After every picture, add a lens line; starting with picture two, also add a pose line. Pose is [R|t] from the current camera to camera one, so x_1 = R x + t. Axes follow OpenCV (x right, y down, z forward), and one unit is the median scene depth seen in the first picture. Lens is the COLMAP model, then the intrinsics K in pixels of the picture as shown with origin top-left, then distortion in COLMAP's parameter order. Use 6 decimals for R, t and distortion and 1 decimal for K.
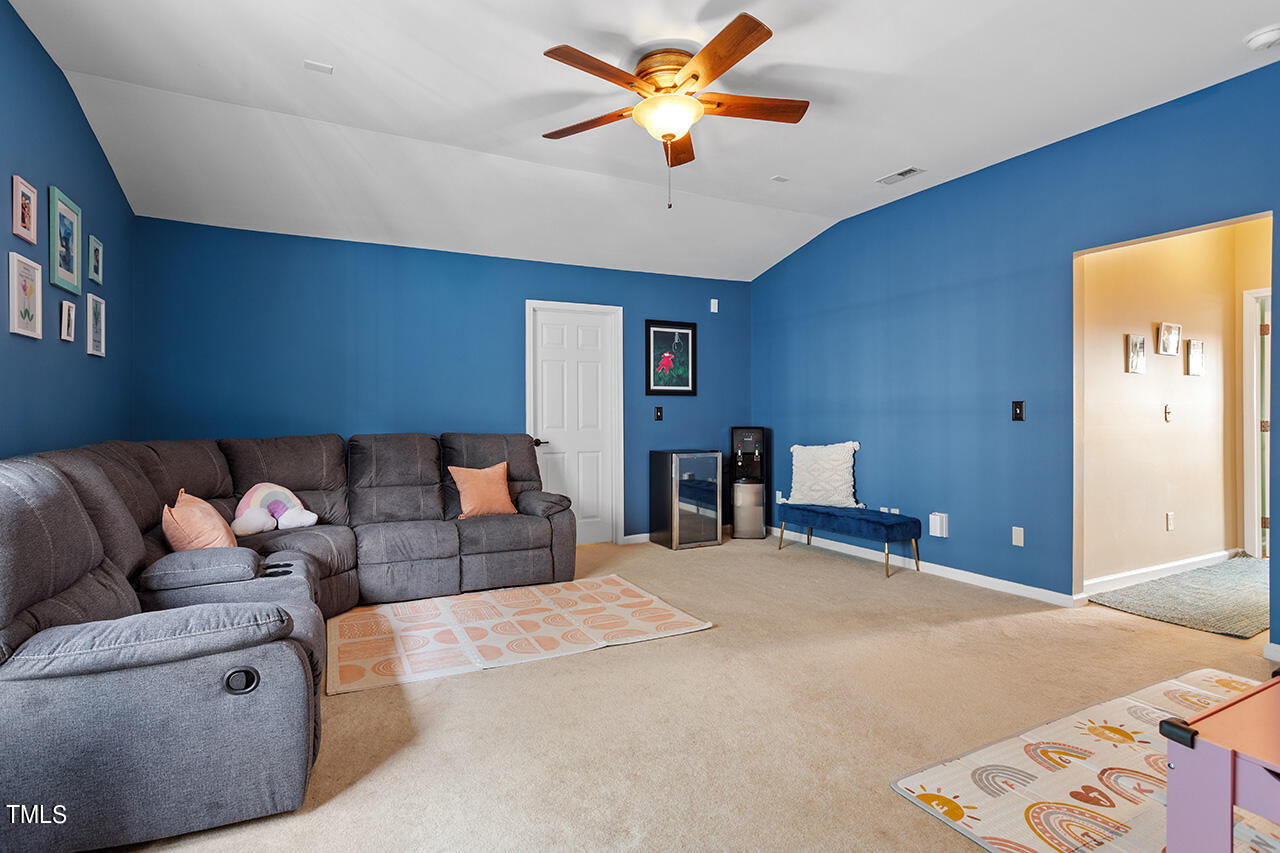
lens RADIAL K [[623.4, 0, 638.5], [0, 623.4, 418.0], [0, 0, 1]] dist [-0.043039, 0.021153]
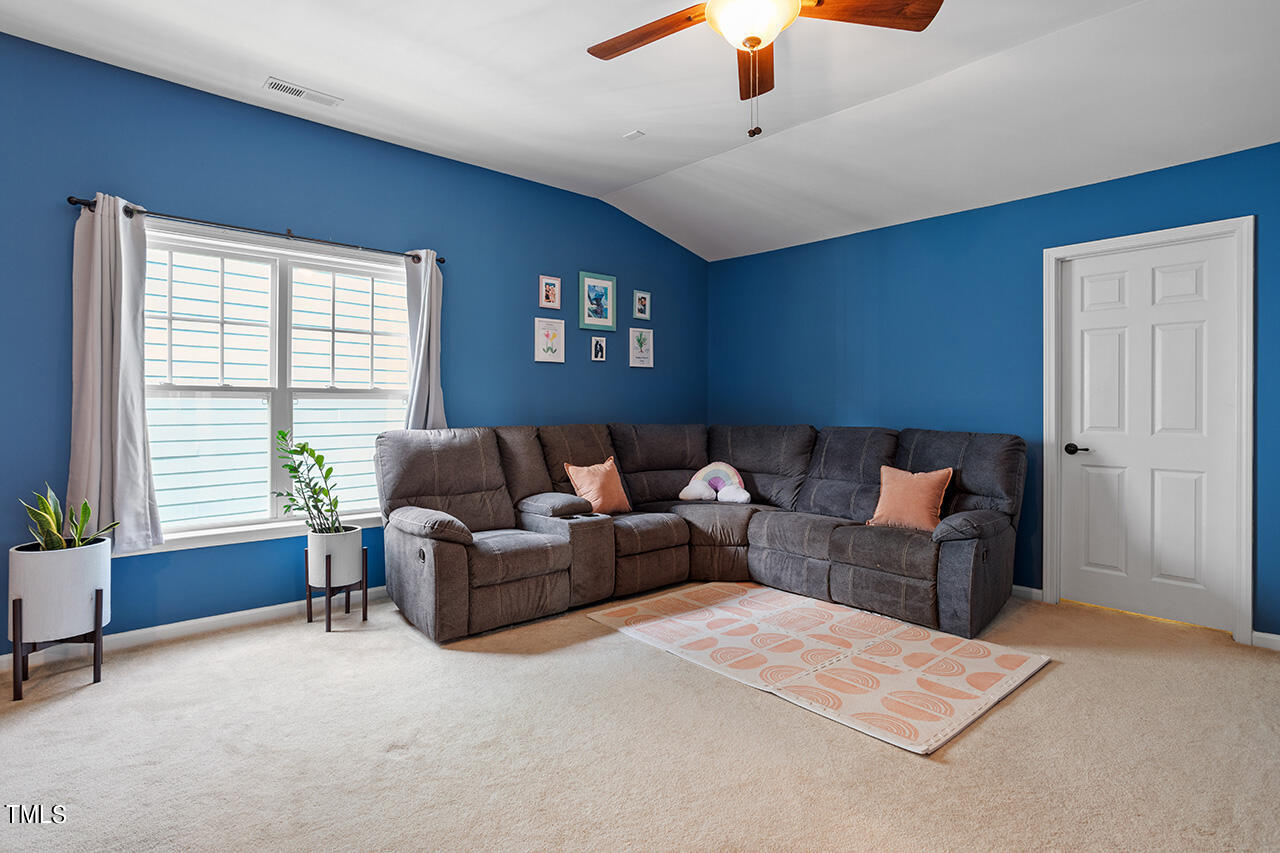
lens RADIAL K [[623.4, 0, 609.6], [0, 623.4, 408.7], [0, 0, 1]] dist [-0.043039, 0.021153]
pose [[0.251652, 0.007380, -0.967790, 0.567780], [-0.010897, 0.999929, 0.004791, -0.004913], [0.967756, 0.009340, 0.251715, 0.495242]]
